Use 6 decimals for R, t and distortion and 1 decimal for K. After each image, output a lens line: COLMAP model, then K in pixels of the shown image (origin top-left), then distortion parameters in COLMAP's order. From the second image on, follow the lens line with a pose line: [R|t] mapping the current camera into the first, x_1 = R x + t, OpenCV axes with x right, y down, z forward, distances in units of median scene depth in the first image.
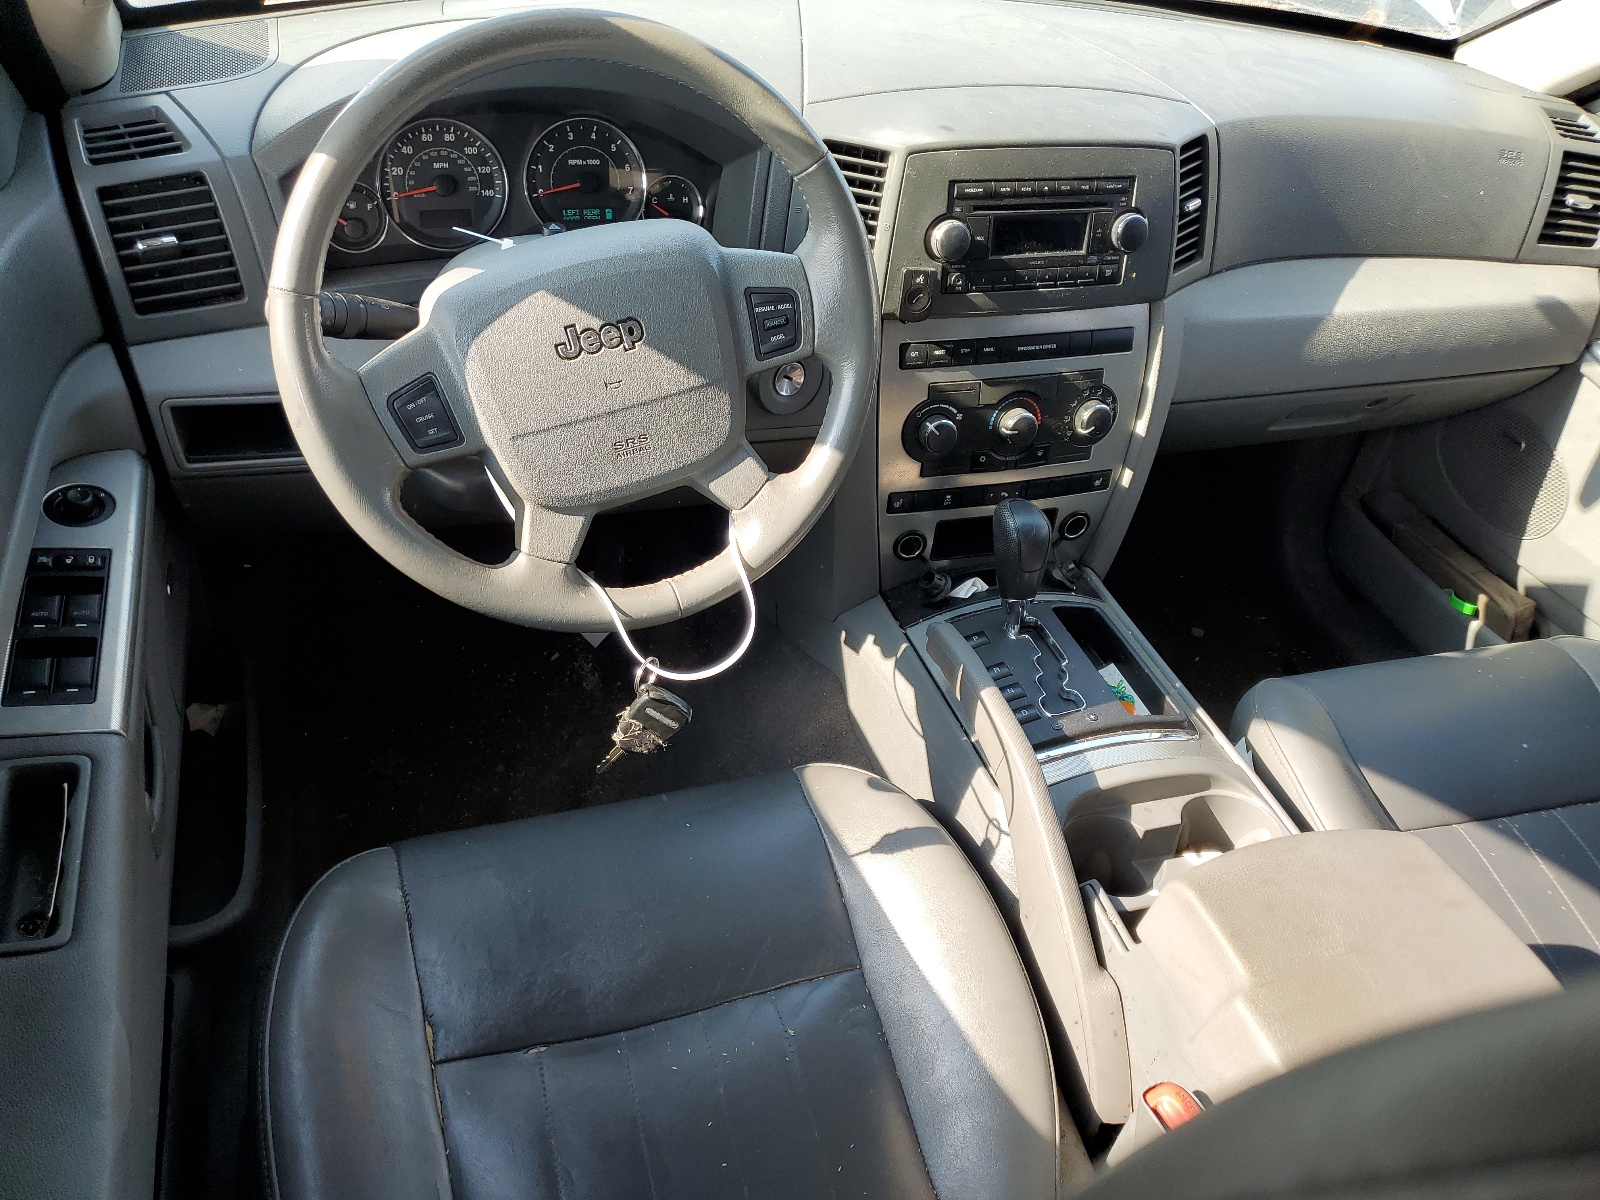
lens RADIAL K [[1205.9, 0, 796.8], [0, 1205.9, 604.0], [0, 0, 1]] dist [-0.008731, -0.002977]
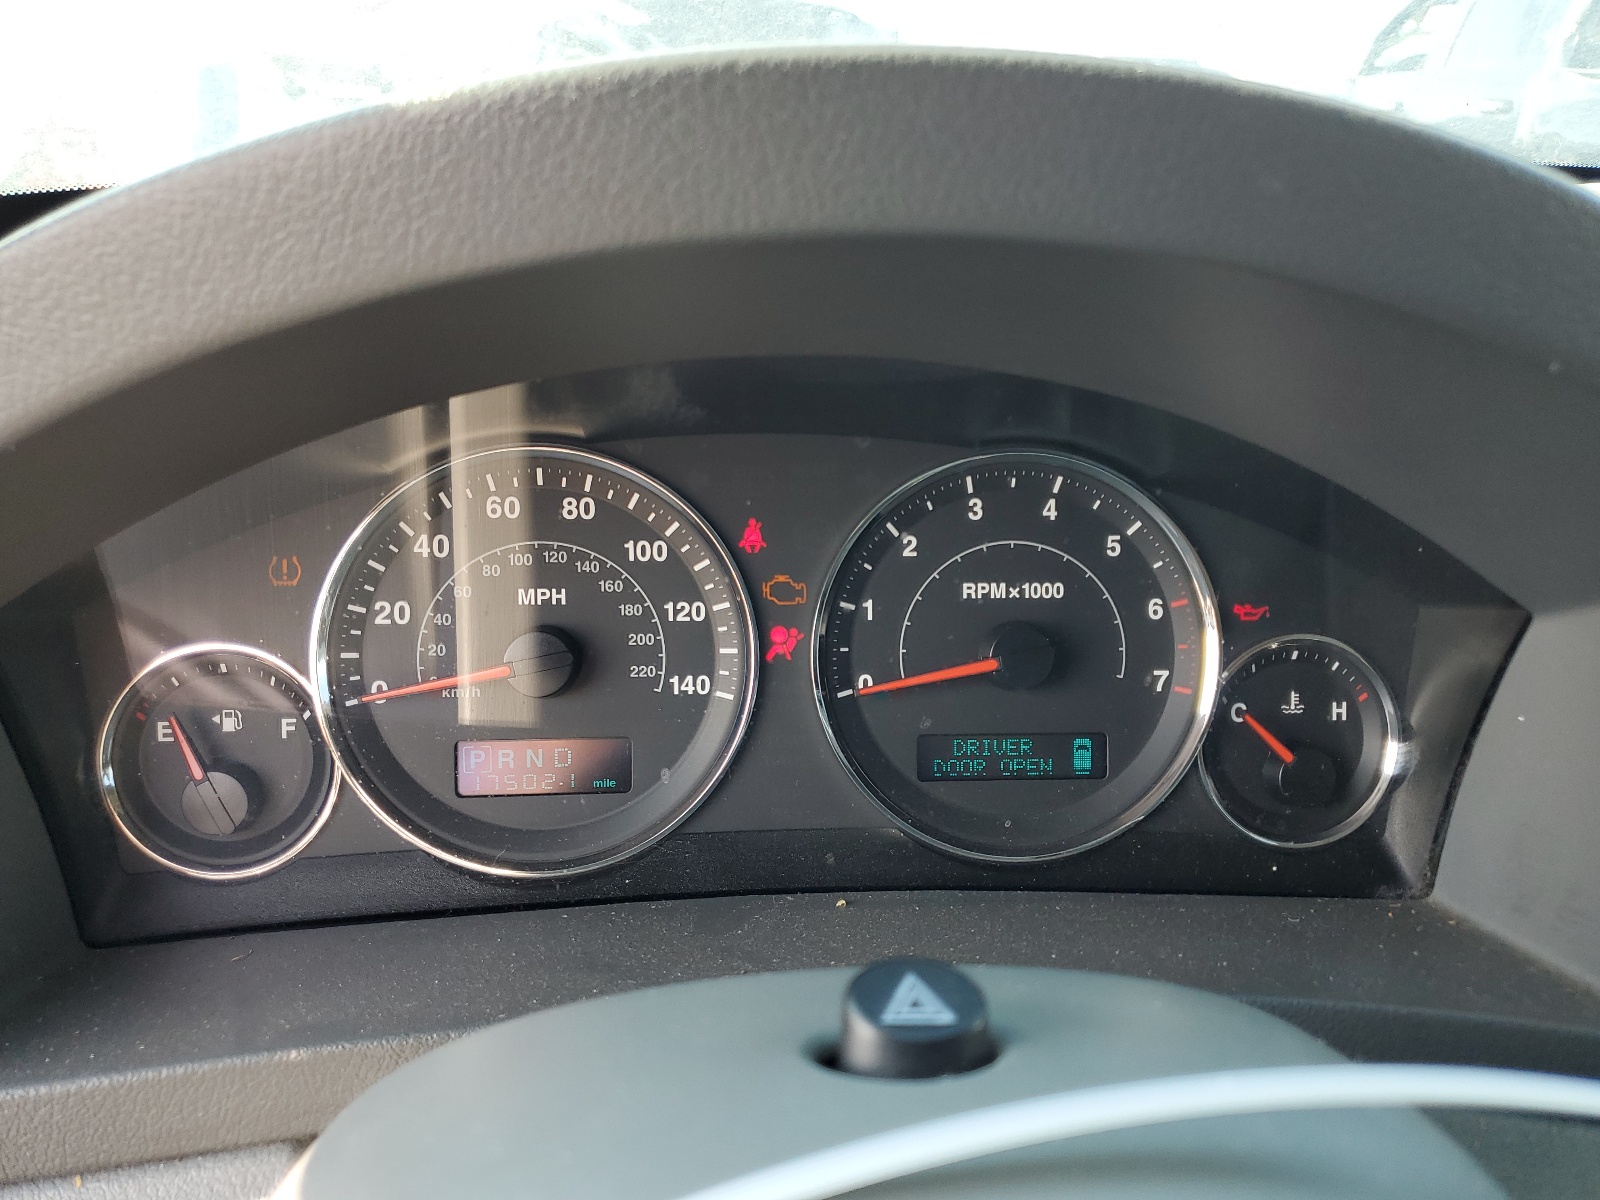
lens RADIAL K [[1205.9, 0, 799.6], [0, 1205.9, 601.2], [0, 0, 1]] dist [-0.008731, -0.002977]
pose [[0.971766, 0.001852, -0.235939, -0.160148], [-0.085687, 0.934466, -0.345589, -0.260366], [0.219837, 0.356048, 0.908241, 0.728365]]
